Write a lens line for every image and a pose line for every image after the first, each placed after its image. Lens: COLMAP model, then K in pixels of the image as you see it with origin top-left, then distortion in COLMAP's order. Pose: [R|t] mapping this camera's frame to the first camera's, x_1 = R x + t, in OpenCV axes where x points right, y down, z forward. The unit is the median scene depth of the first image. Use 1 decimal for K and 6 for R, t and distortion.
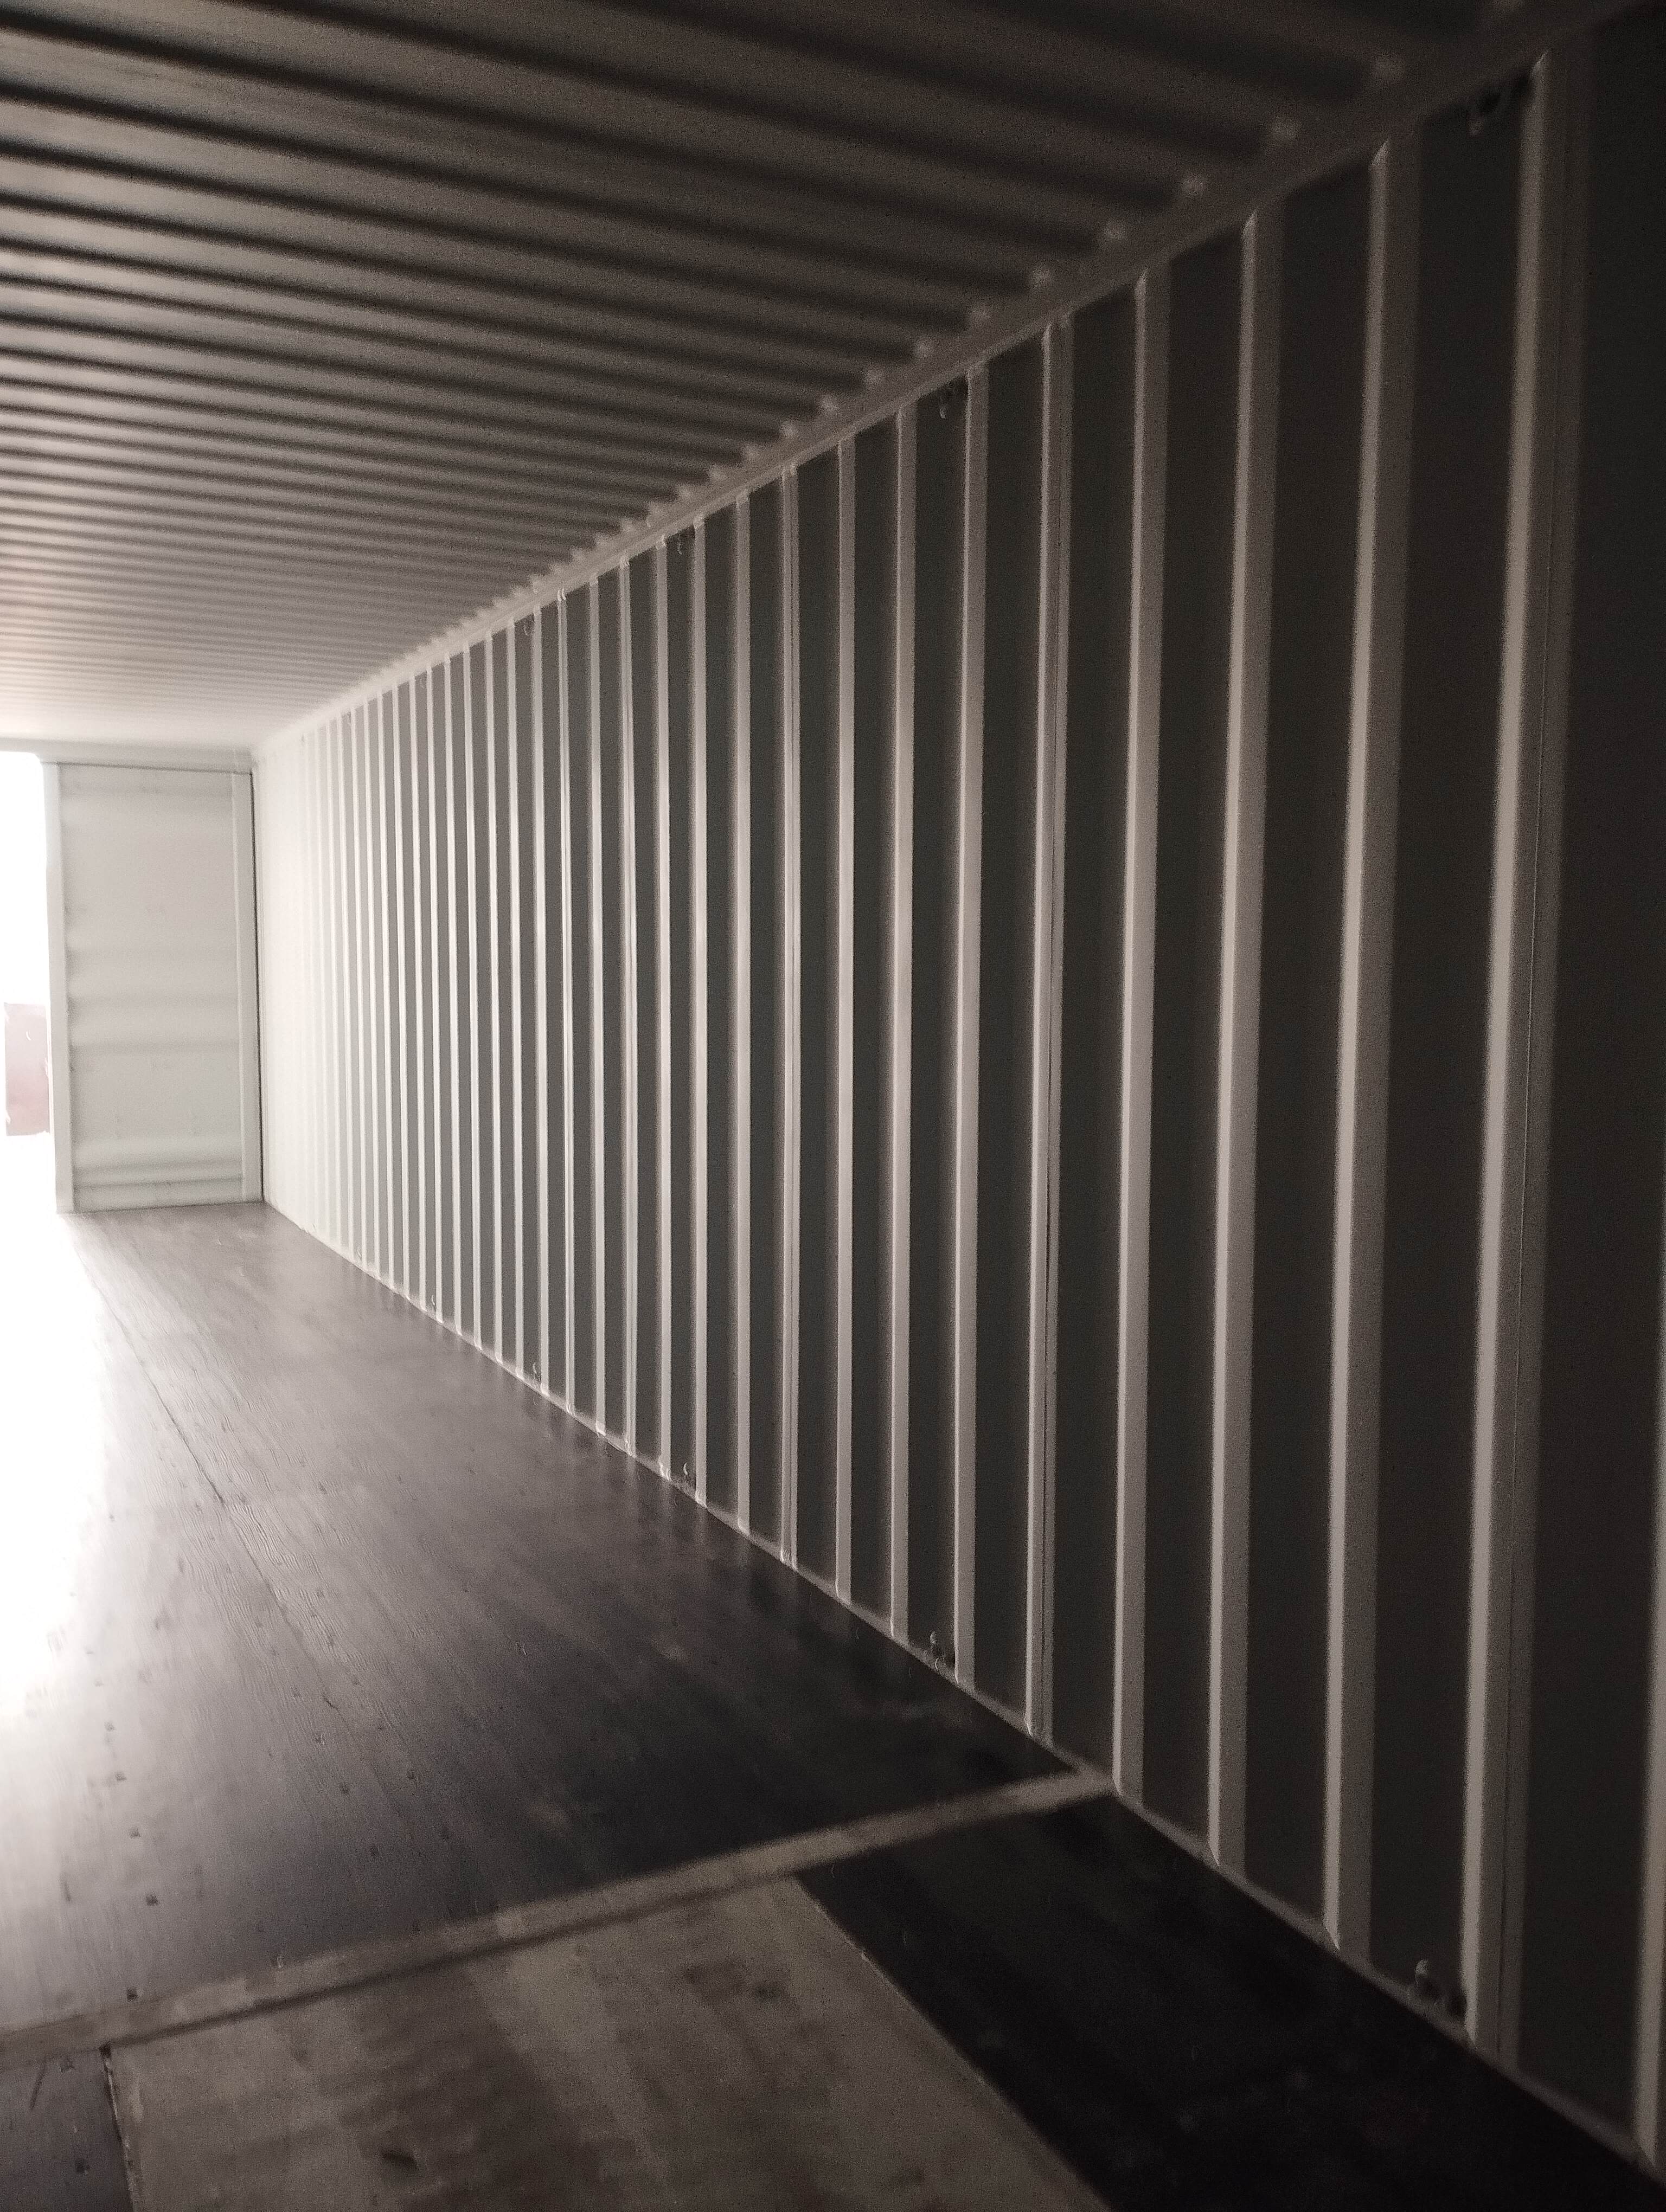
lens RADIAL K [[1770.5, 0, 839.3], [0, 1770.5, 1076.3], [0, 0, 1]] dist [-0.013659, -0.004872]
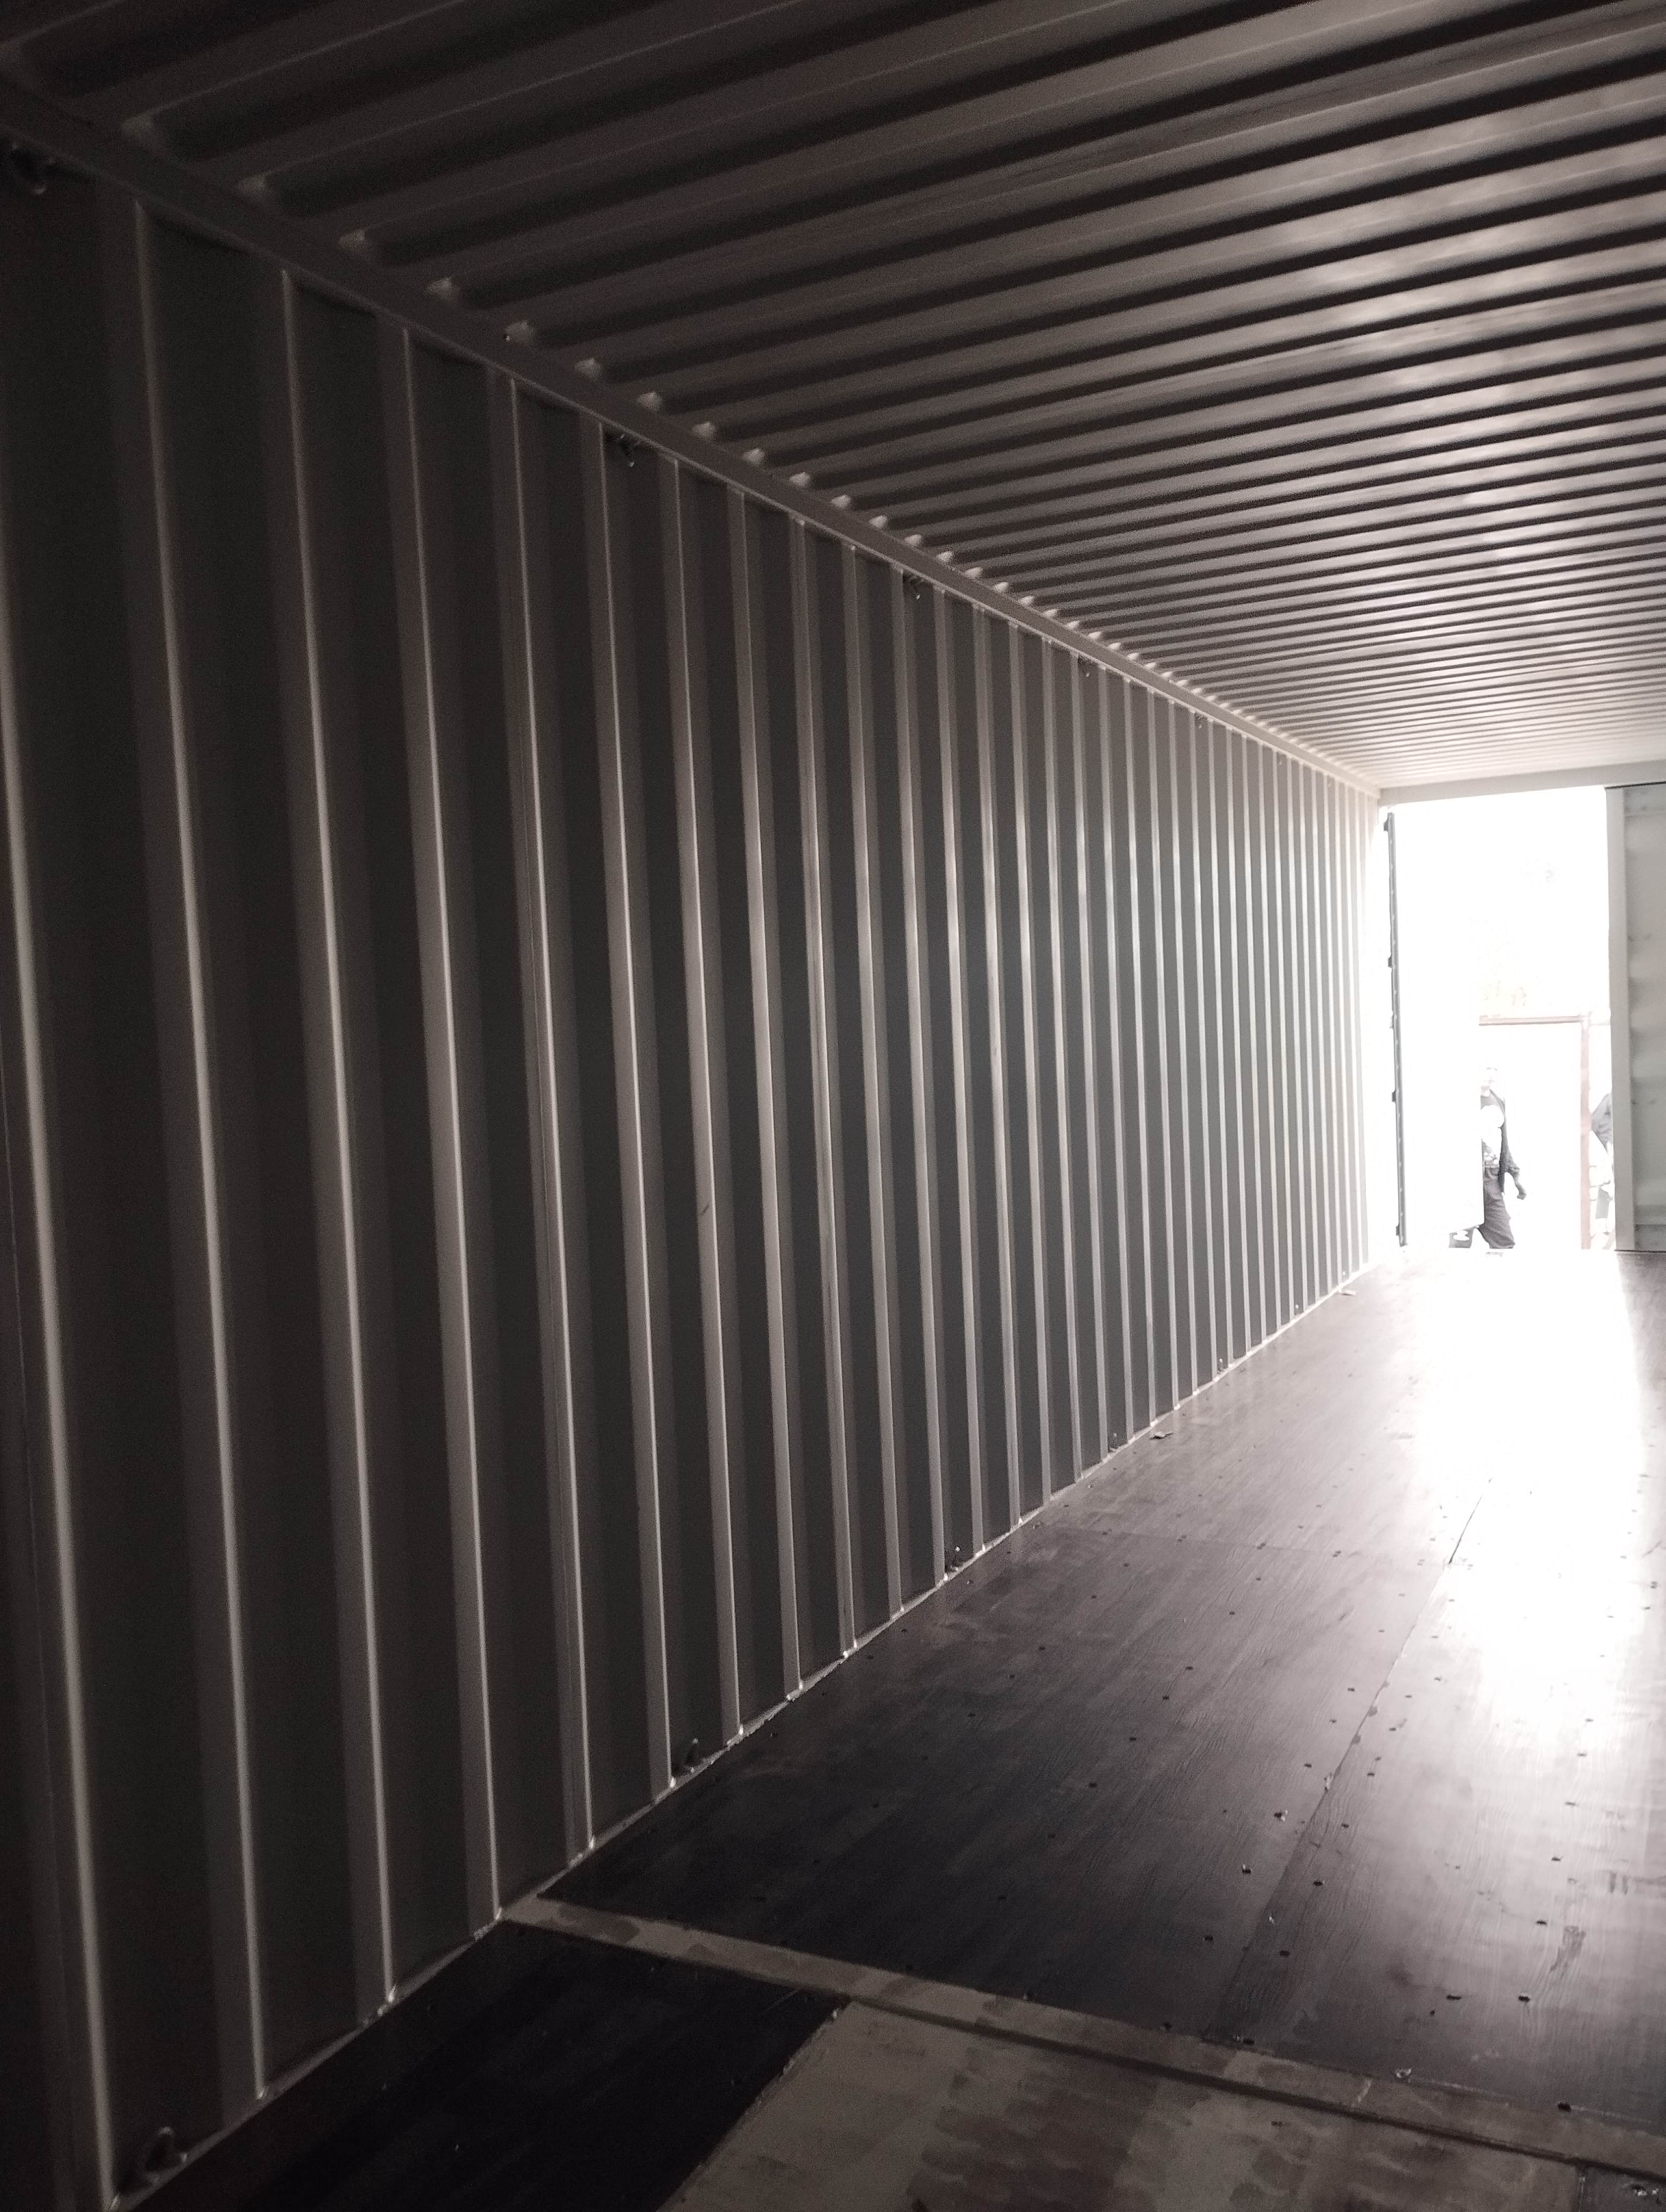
lens RADIAL K [[1810.8, 0, 837.2], [0, 1810.8, 1109.7], [0, 0, 1]] dist [-0.007777, 0.008841]
pose [[0.588041, 0.009103, -0.808780, 0.112202], [-0.007978, 0.999953, 0.005455, -0.003240], [0.808792, 0.003245, 0.588086, 0.072773]]
